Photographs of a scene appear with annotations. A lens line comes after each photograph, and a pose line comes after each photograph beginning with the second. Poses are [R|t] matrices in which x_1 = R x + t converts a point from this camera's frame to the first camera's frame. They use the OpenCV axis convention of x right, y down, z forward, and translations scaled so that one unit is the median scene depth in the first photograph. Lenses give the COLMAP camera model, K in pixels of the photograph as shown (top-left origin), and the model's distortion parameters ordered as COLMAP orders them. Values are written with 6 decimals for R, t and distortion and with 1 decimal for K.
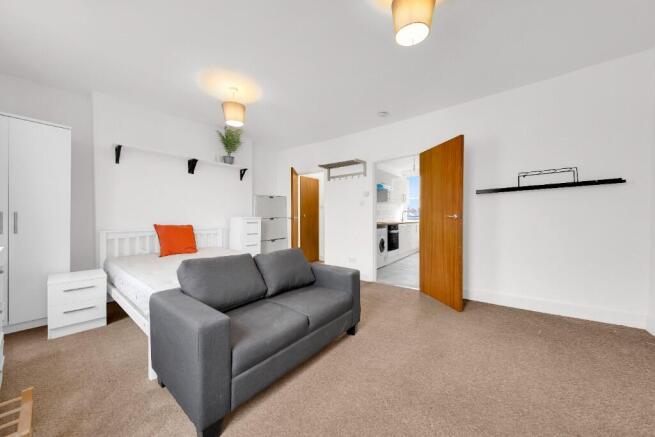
lens RADIAL K [[225.5, 0, 327.3], [0, 225.5, 220.1], [0, 0, 1]] dist [0.002856, 0.000087]
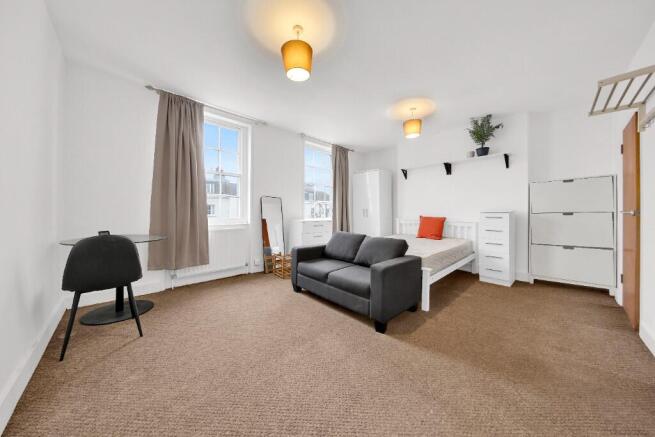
lens RADIAL K [[218.7, 0, 331.4], [0, 218.7, 209.2], [0, 0, 1]] dist [-0.001040, -0.000026]
pose [[-0.124291, -0.005479, -0.992231, 0.708545], [-0.015829, 0.999868, -0.003539, -0.009198], [0.992120, 0.015266, -0.124362, 0.594760]]
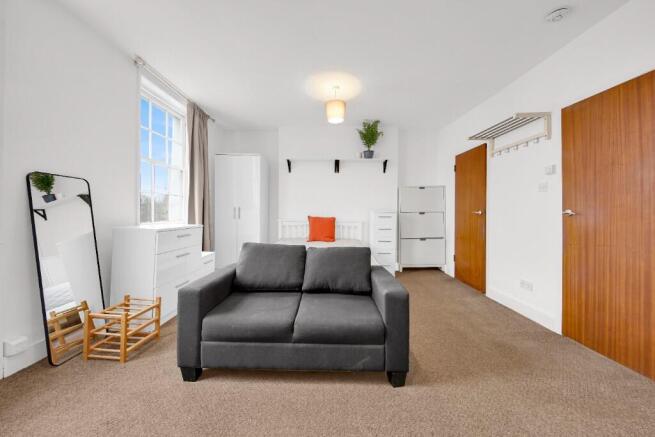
lens RADIAL K [[236.5, 0, 329.0], [0, 236.5, 210.0], [0, 0, 1]] dist [0.006453, -0.000257]
pose [[0.618010, 0.004725, -0.786156, 0.359216], [-0.020203, 0.999747, -0.009874, -0.003438], [0.785910, 0.021985, 0.617949, 0.259492]]
